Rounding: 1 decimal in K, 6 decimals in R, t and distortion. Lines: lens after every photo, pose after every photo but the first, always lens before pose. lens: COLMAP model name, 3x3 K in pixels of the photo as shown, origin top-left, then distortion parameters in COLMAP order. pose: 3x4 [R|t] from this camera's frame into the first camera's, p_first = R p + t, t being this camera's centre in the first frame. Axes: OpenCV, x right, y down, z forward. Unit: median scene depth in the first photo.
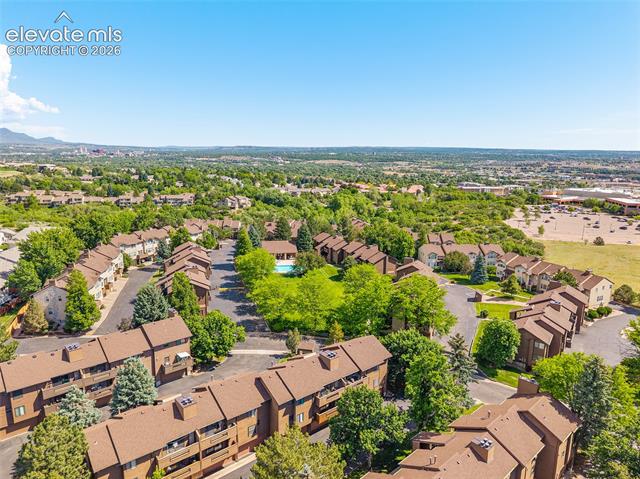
lens RADIAL K [[436.7, 0, 320.0], [0, 436.7, 239.5], [0, 0, 1]] dist [0.035531, -0.043093]
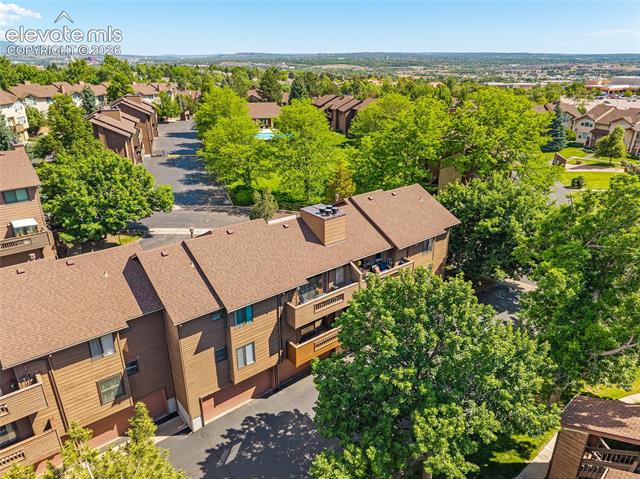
lens RADIAL K [[443.7, 0, 320.0], [0, 443.7, 239.5], [0, 0, 1]] dist [0.007183, -0.003772]
pose [[0.999816, -0.003535, -0.018828, 0.005332], [0.006956, 0.982743, 0.184844, 0.041928], [0.017850, -0.184941, 0.982588, 0.113782]]
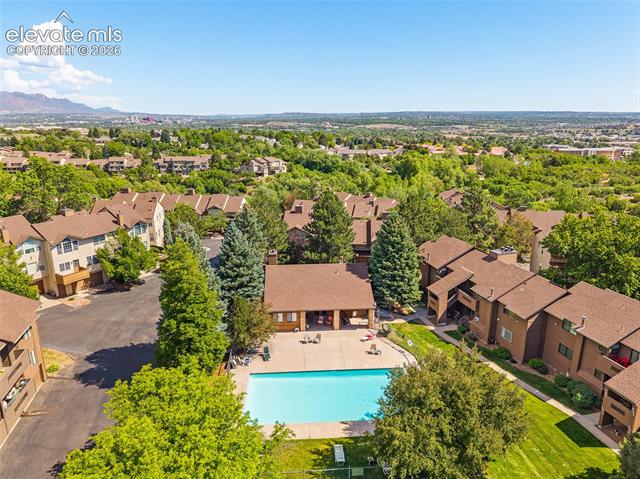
lens RADIAL K [[436.7, 0, 320.0], [0, 436.7, 239.5], [0, 0, 1]] dist [0.035531, -0.043093]
pose [[0.994074, 0.016025, -0.107521, -0.026501], [-0.008376, 0.997425, 0.071220, -0.018443], [0.108385, -0.069898, 0.991649, 0.312577]]
